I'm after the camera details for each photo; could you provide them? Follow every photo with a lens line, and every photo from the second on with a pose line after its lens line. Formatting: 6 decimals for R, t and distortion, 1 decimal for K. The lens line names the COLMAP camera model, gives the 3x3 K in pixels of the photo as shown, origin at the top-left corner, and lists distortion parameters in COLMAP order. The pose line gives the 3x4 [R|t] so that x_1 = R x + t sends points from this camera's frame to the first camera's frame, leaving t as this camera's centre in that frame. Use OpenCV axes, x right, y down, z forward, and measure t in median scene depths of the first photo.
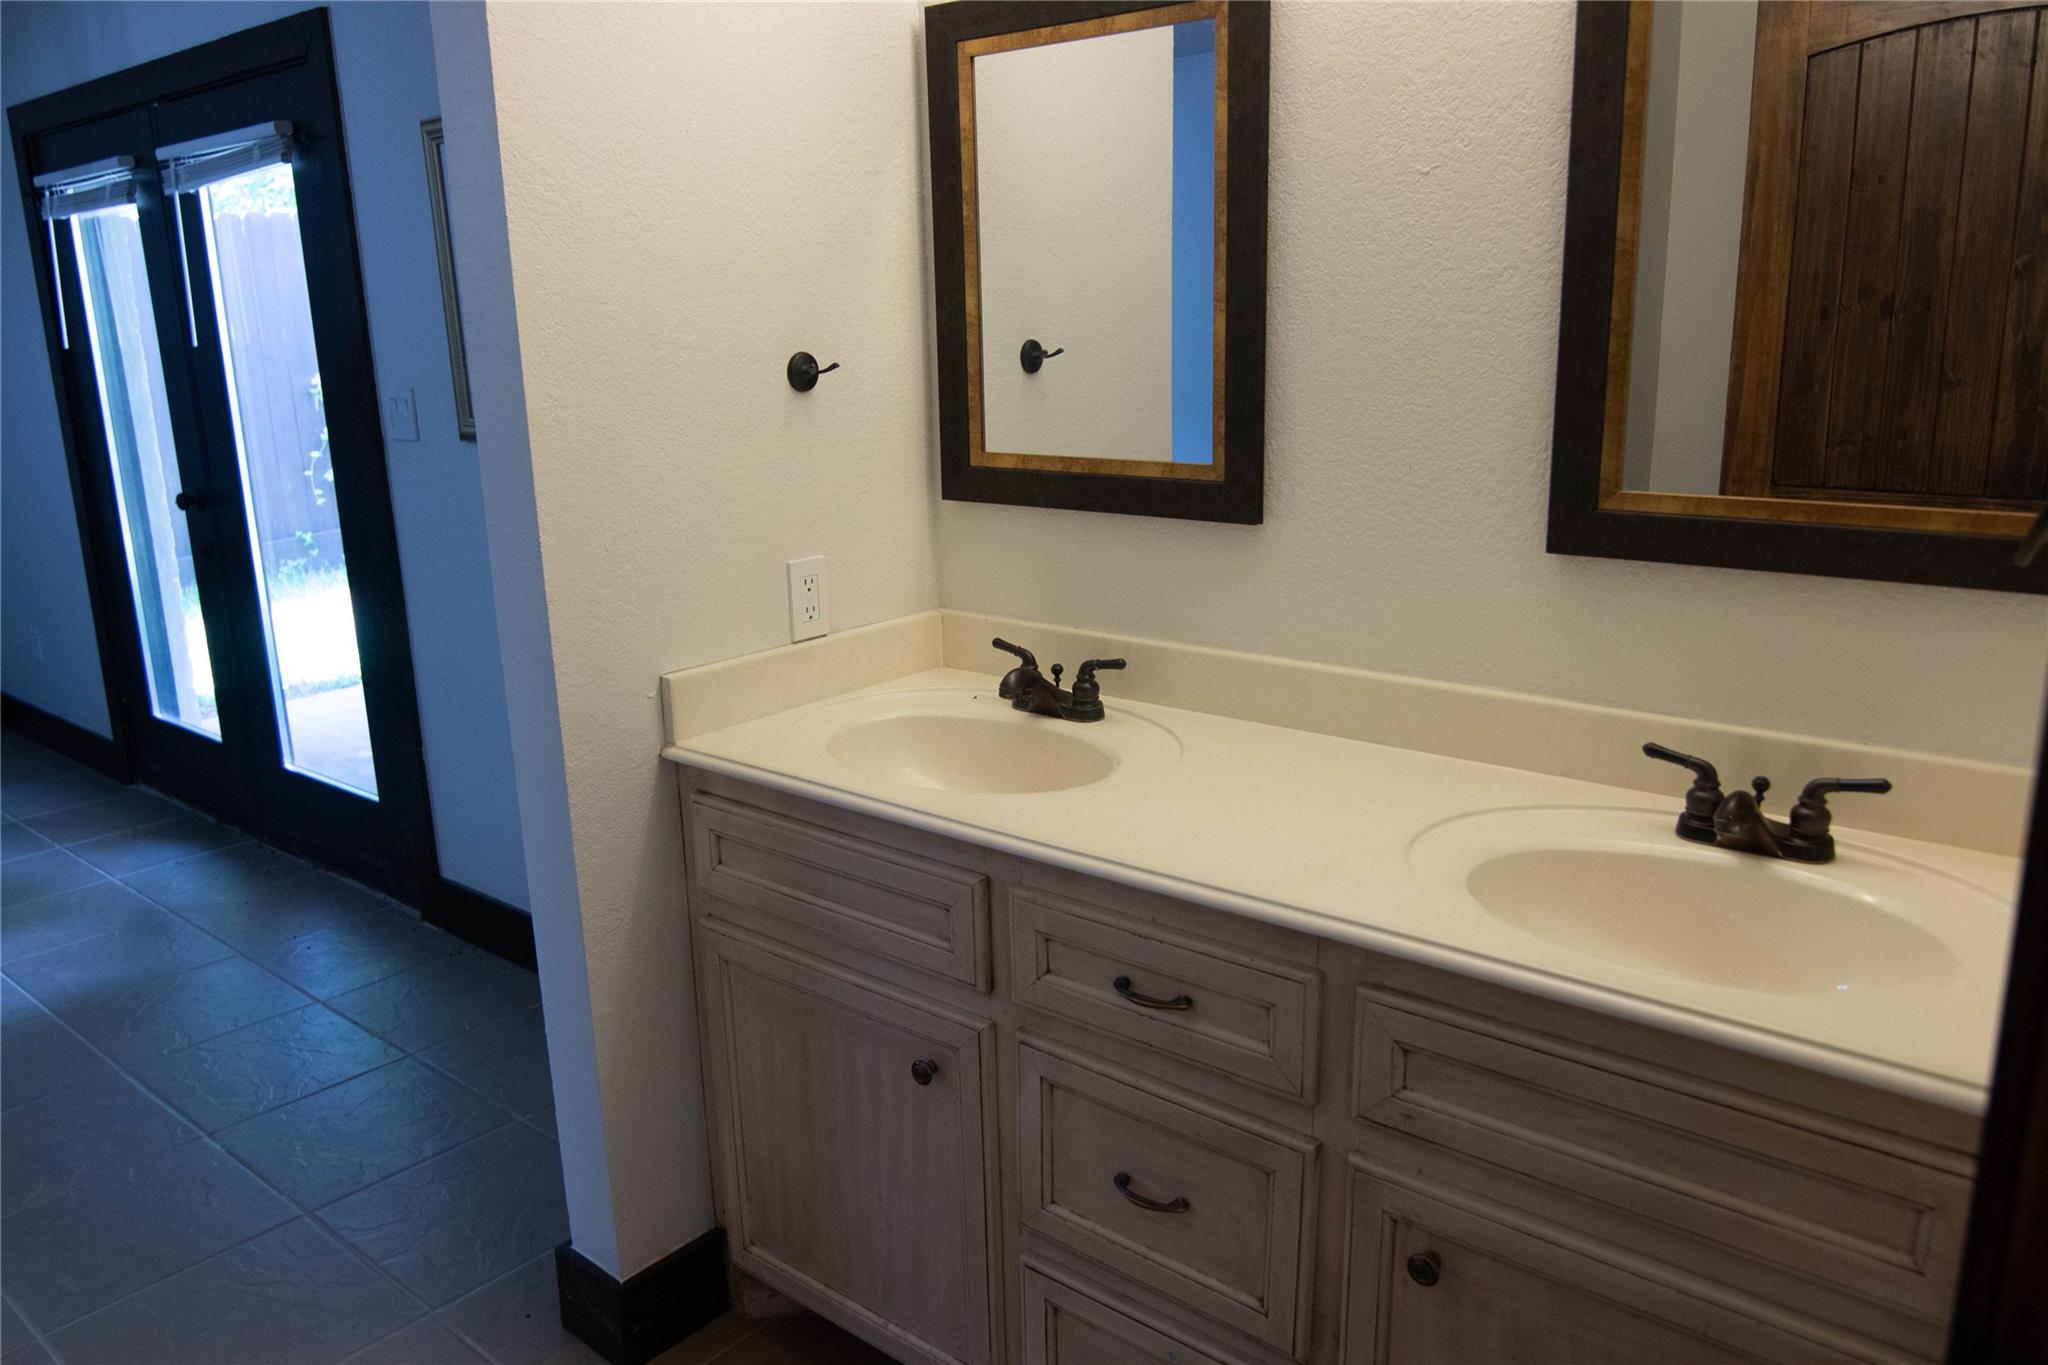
lens RADIAL K [[1502.5, 0, 984.2], [0, 1502.5, 687.9], [0, 0, 1]] dist [-0.016588, 0.001250]
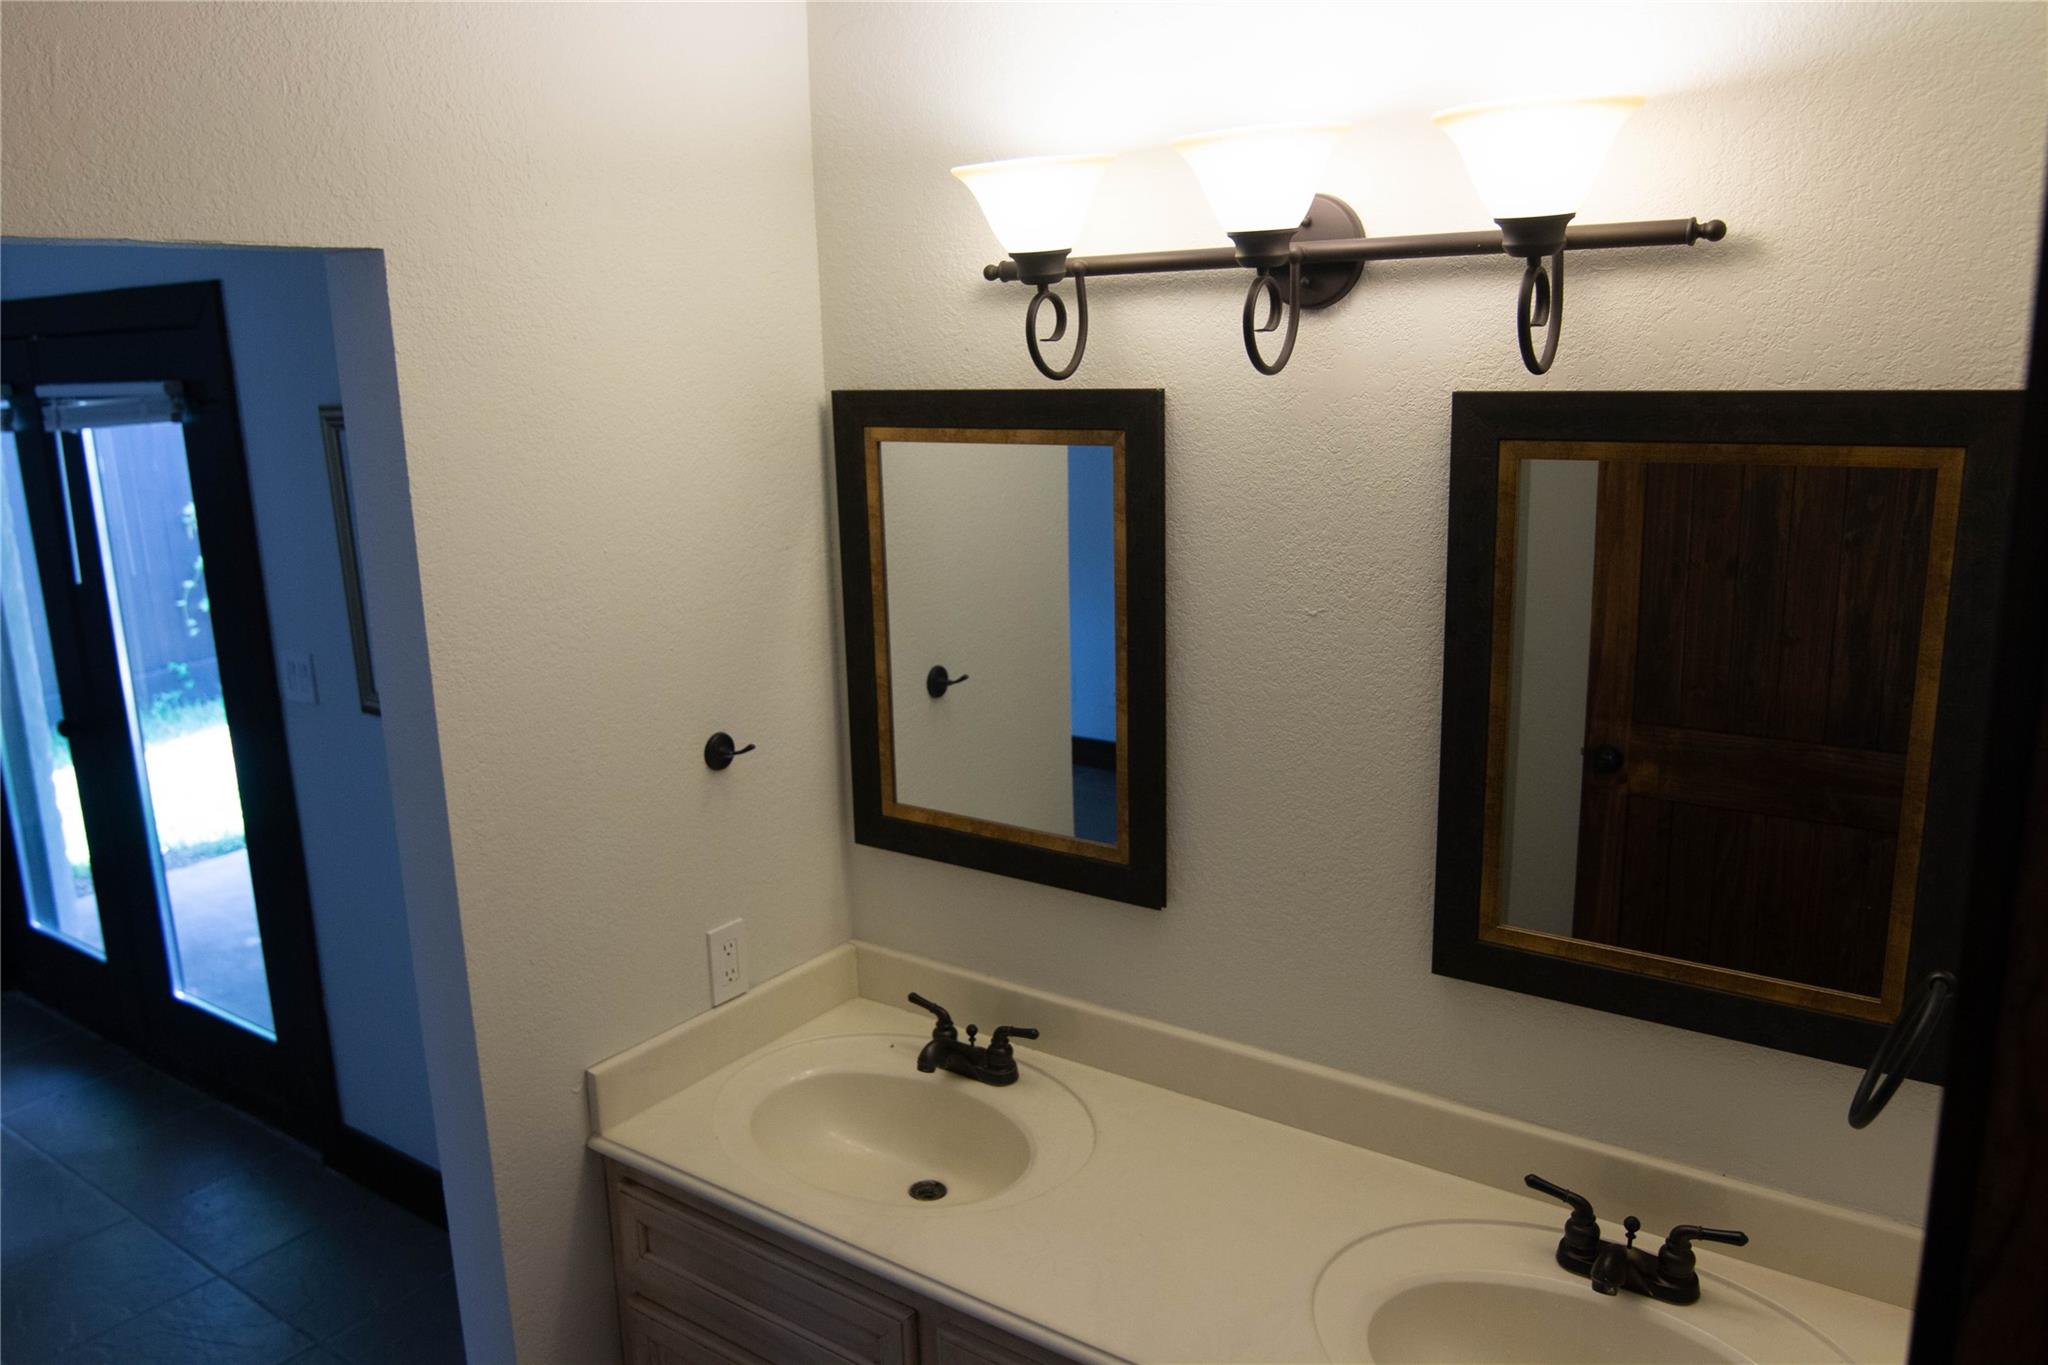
lens RADIAL K [[1502.5, 0, 984.2], [0, 1502.5, 687.9], [0, 0, 1]] dist [-0.016588, 0.001250]
pose [[0.997019, -0.018711, 0.074849, -0.015774], [0.020490, 0.999524, -0.023065, -0.219231], [-0.074382, 0.024530, 0.996928, -0.037878]]
